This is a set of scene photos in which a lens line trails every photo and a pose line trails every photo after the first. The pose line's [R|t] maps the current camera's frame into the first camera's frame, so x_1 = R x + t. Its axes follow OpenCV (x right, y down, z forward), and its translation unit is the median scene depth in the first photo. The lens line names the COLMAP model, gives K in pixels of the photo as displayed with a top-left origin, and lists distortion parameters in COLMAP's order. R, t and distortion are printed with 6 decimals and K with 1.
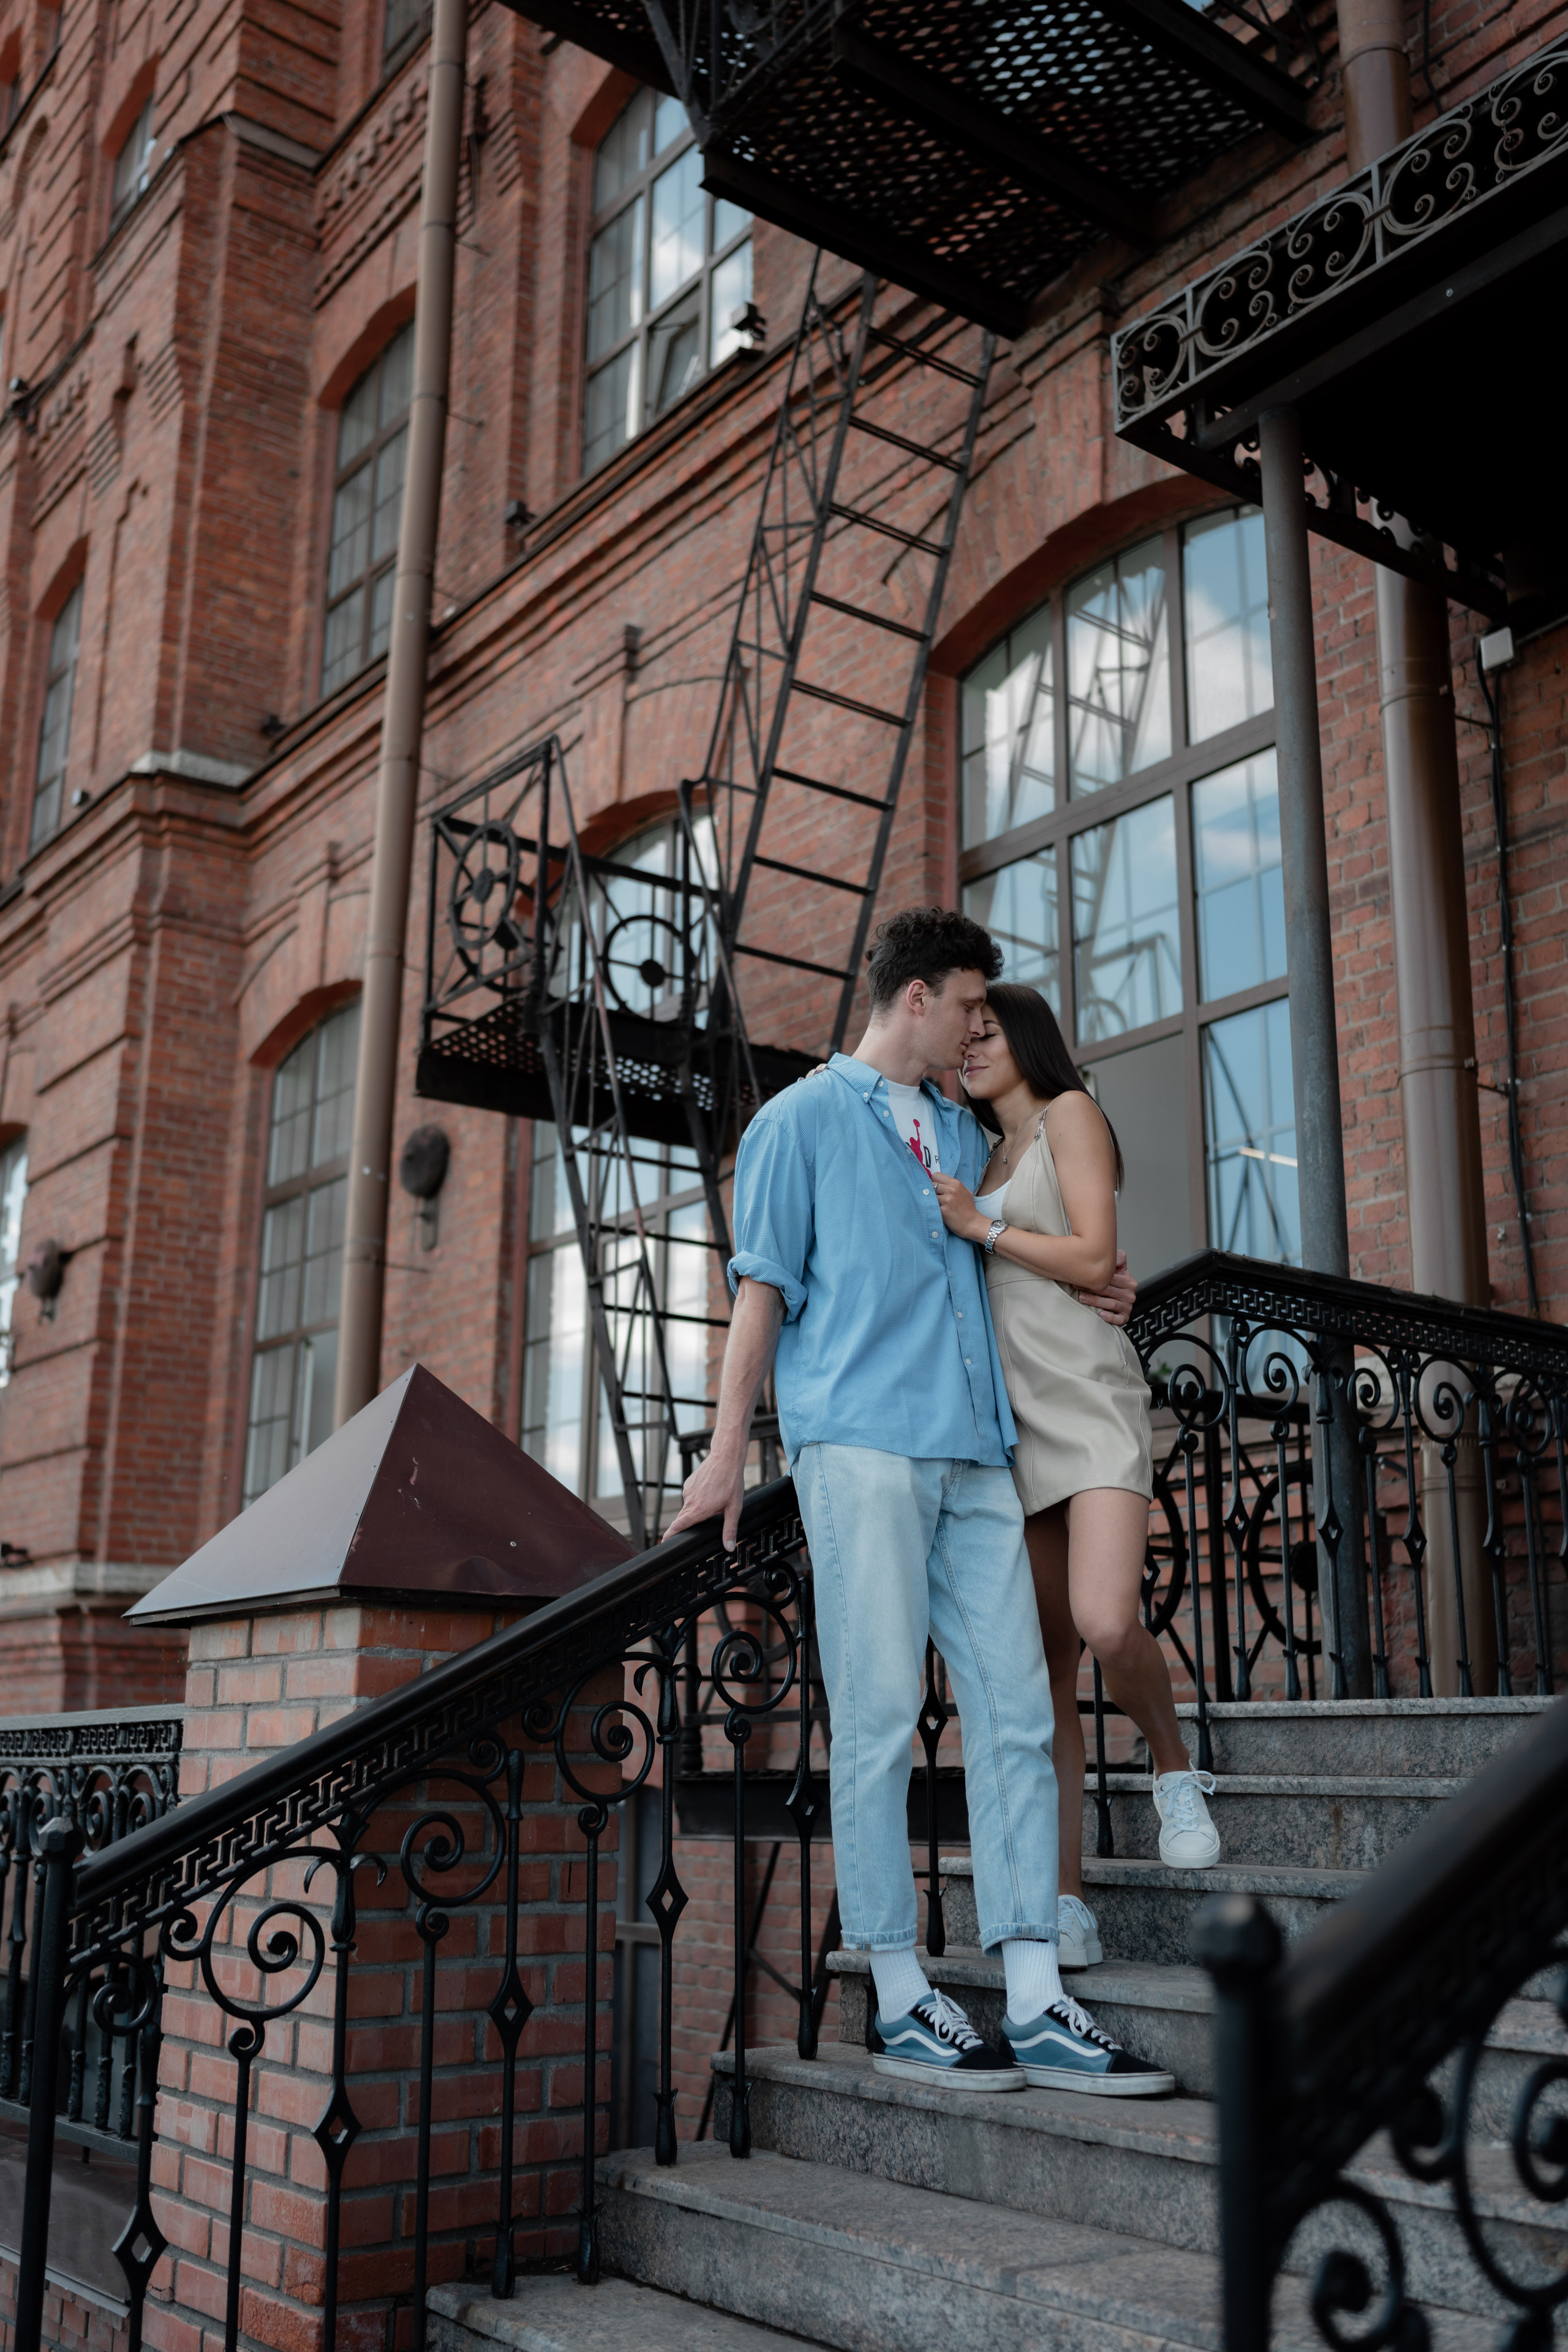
lens RADIAL K [[2260.8, 0, 719.8], [0, 2260.8, 1118.8], [0, 0, 1]] dist [-0.000741, 0.000000]
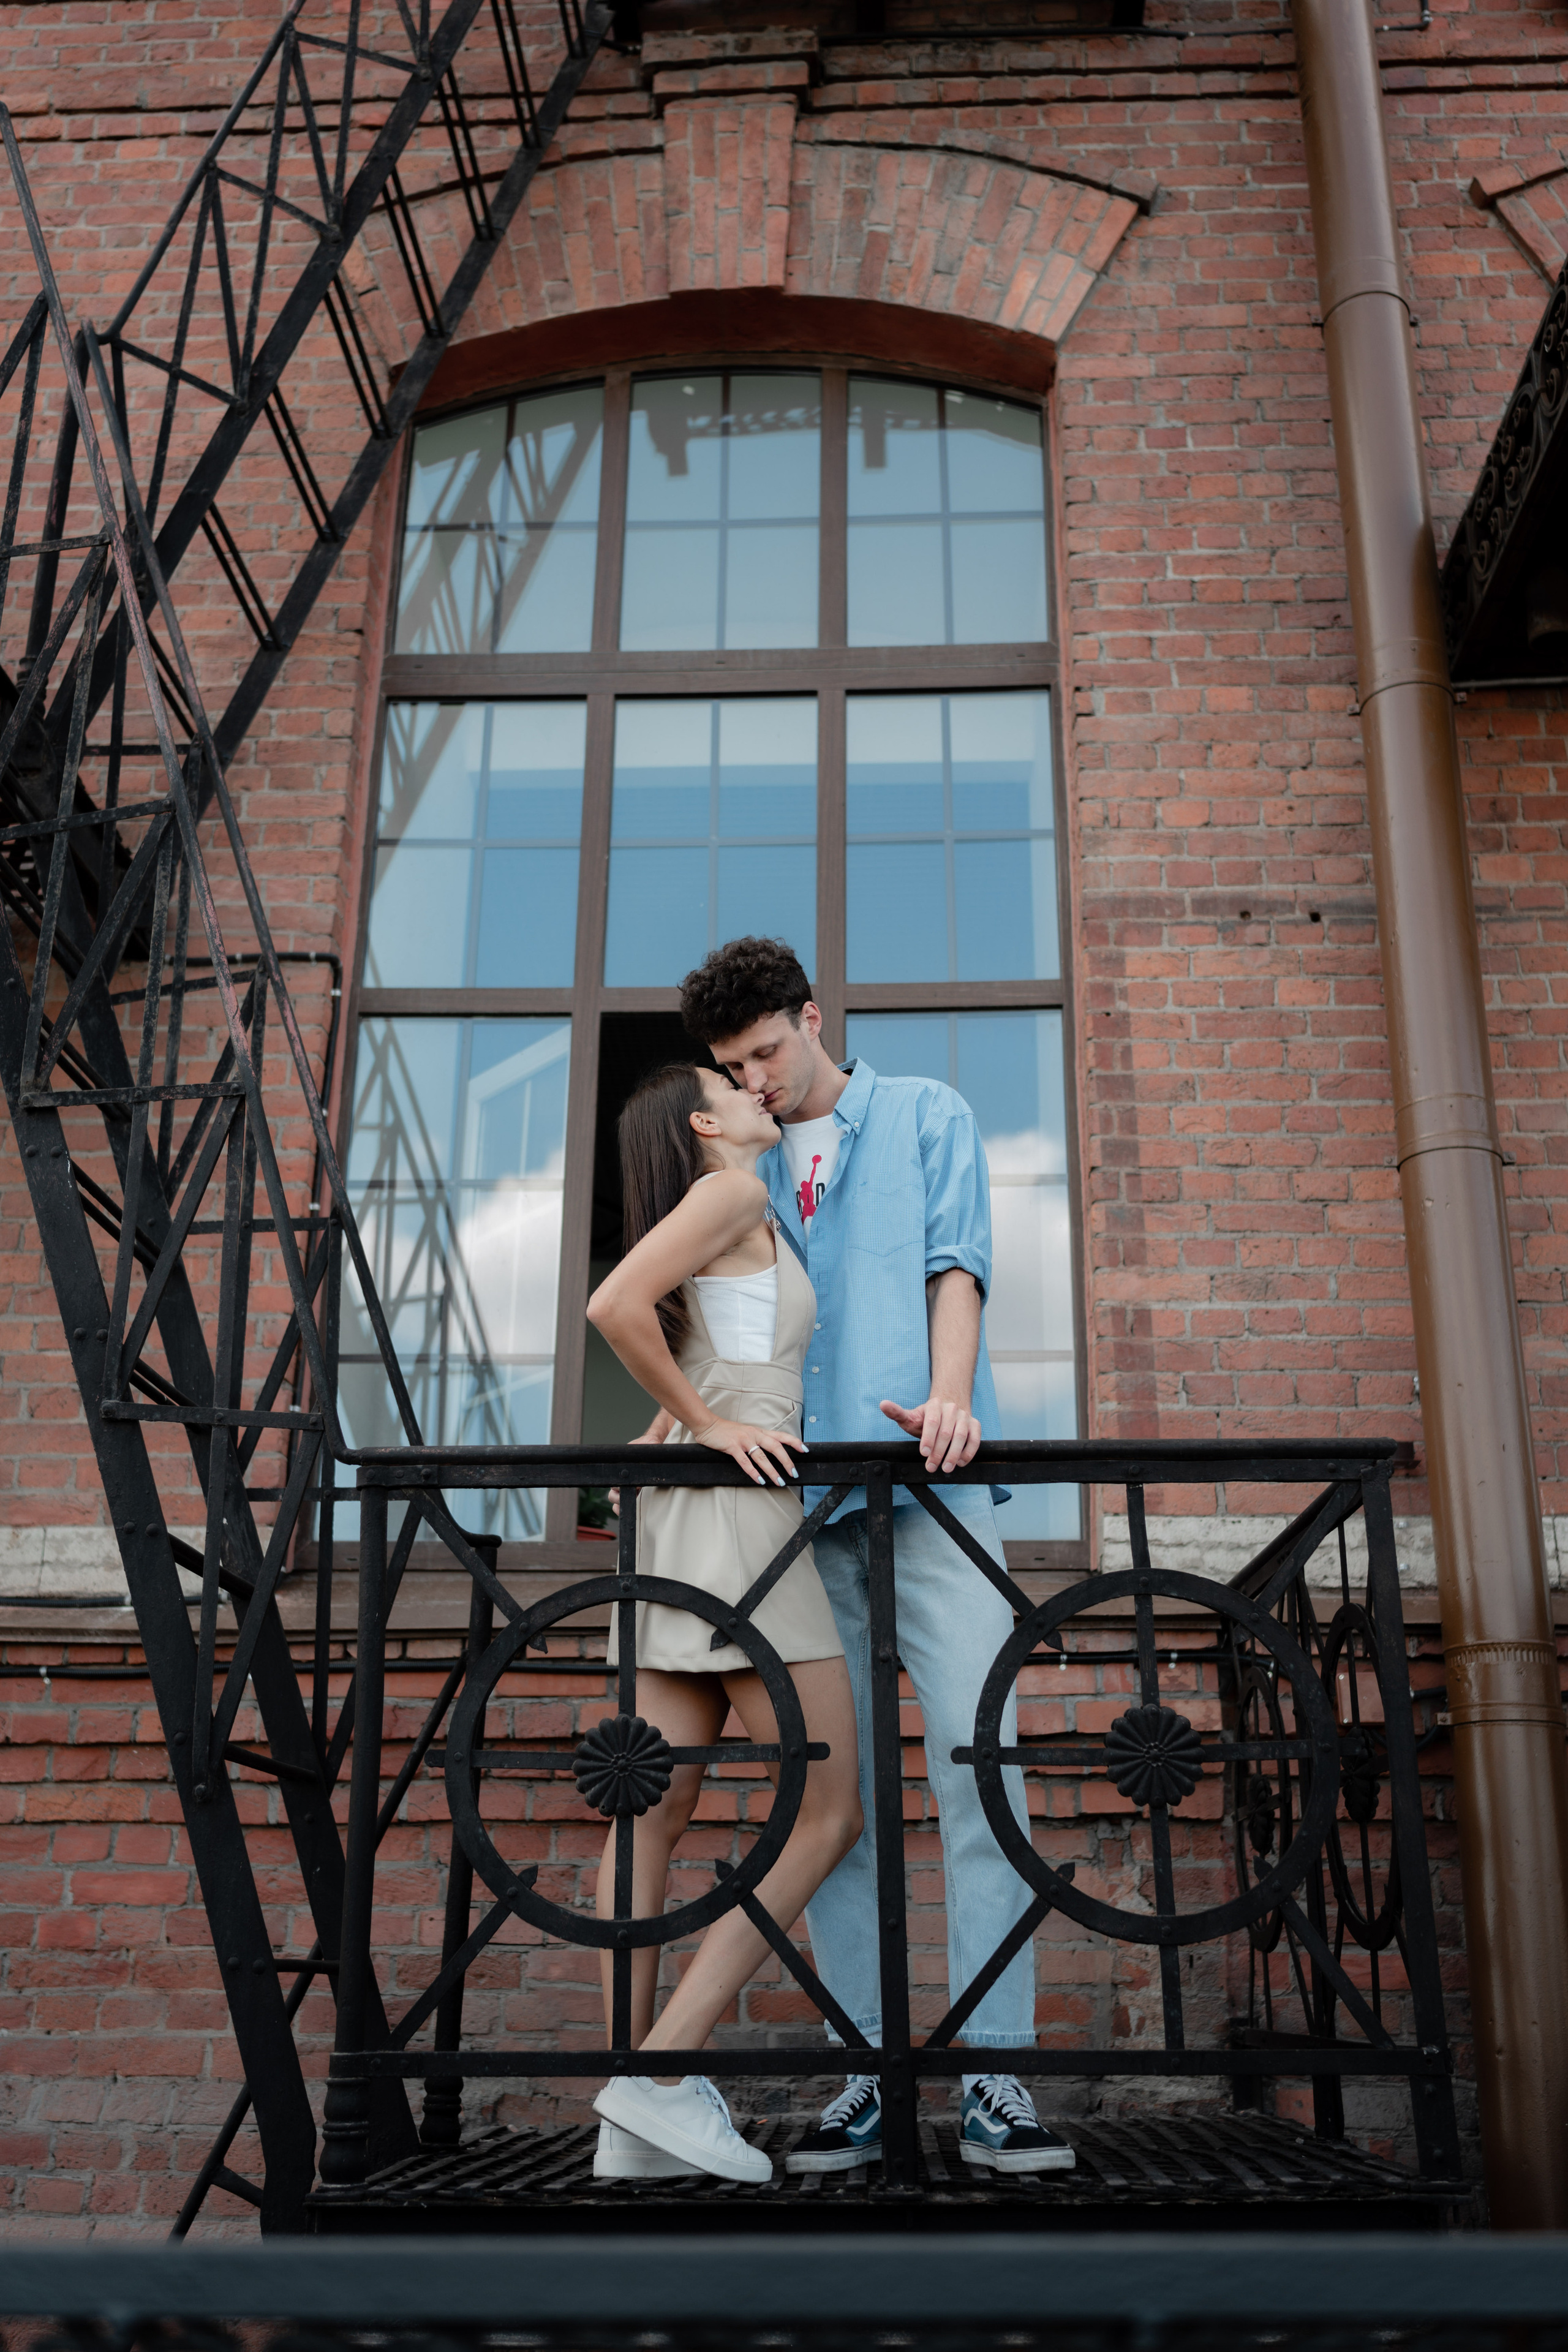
lens RADIAL K [[2260.8, 0, 732.9], [0, 2260.8, 1102.3], [0, 0, 1]] dist [-0.000741, 0.000000]
pose [[0.627459, 0.285220, 0.724531, -0.276677], [-0.221096, 0.957459, -0.185441, 0.110252], [-0.746600, -0.043834, 0.663827, 0.482299]]
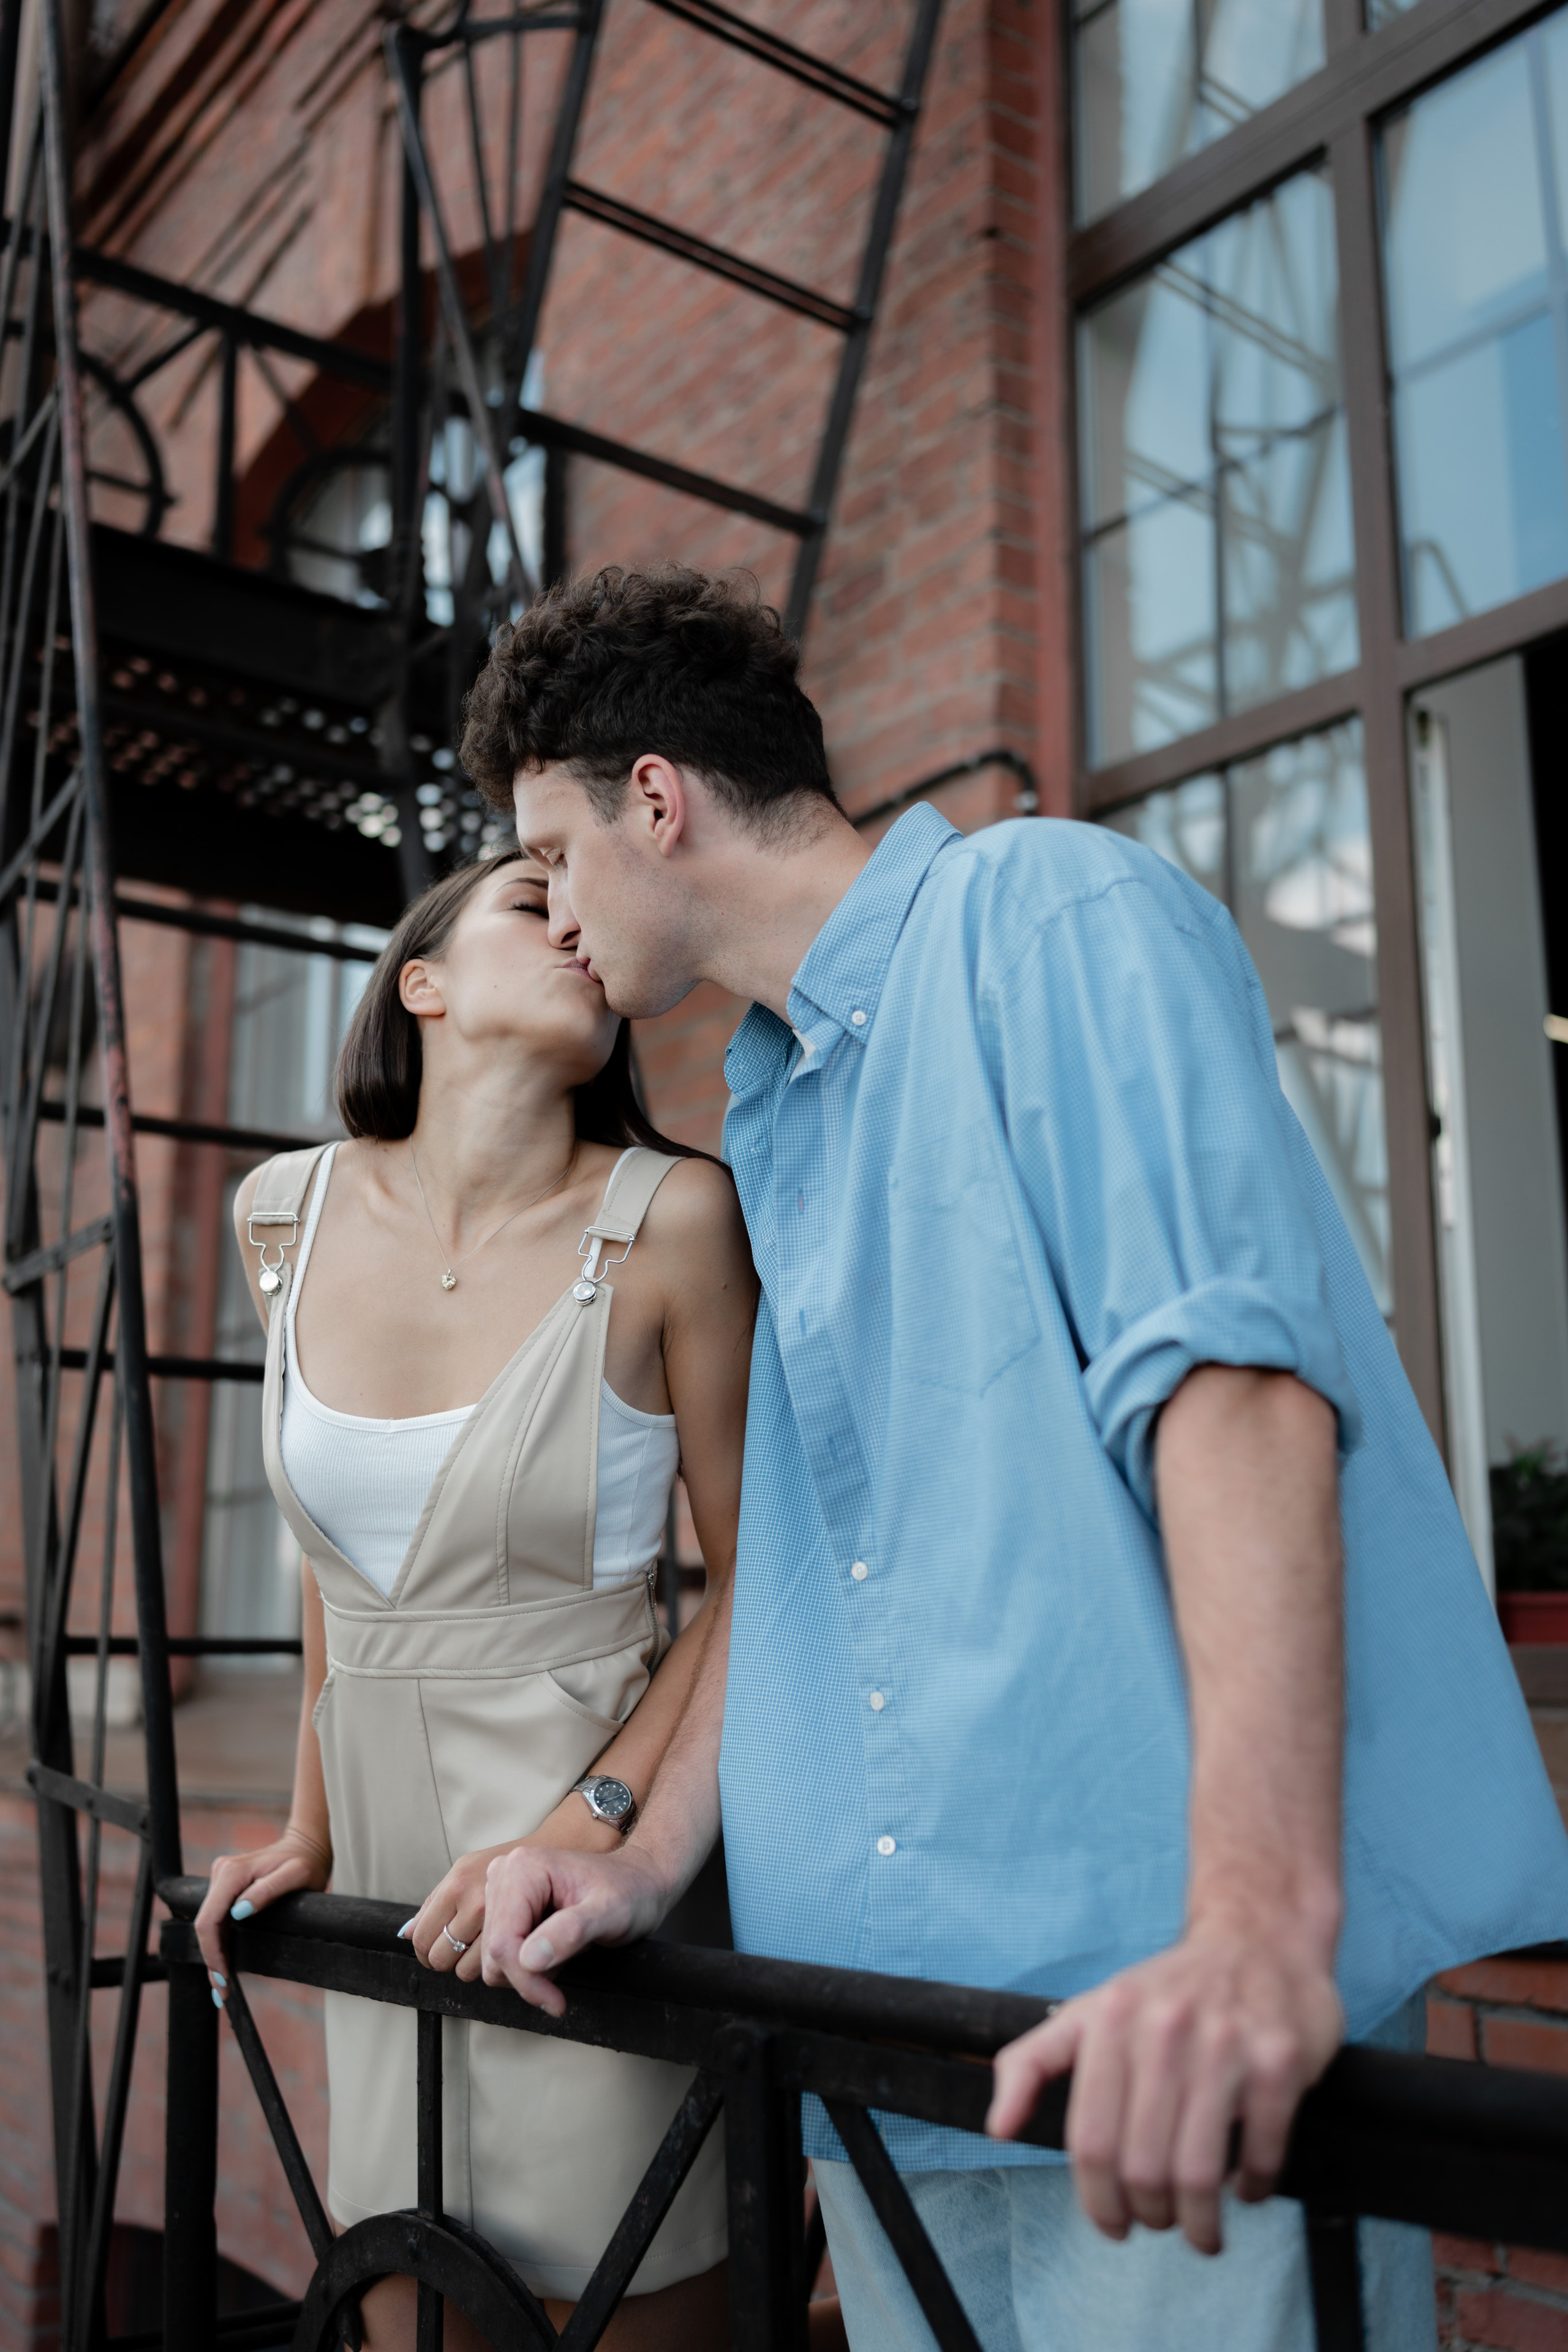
lens RADIAL K [[2260.8, 0, 779.0], [0, 2260.8, 1167.3], [0, 0, 1]] dist [-0.000741, 0.000000]
pose [[0.998959, -0.004175, 0.045418, 0.031606], [0.001090, 0.997703, 0.067726, 0.028409], [-0.045597, -0.067606, 0.996670, 0.569747]]
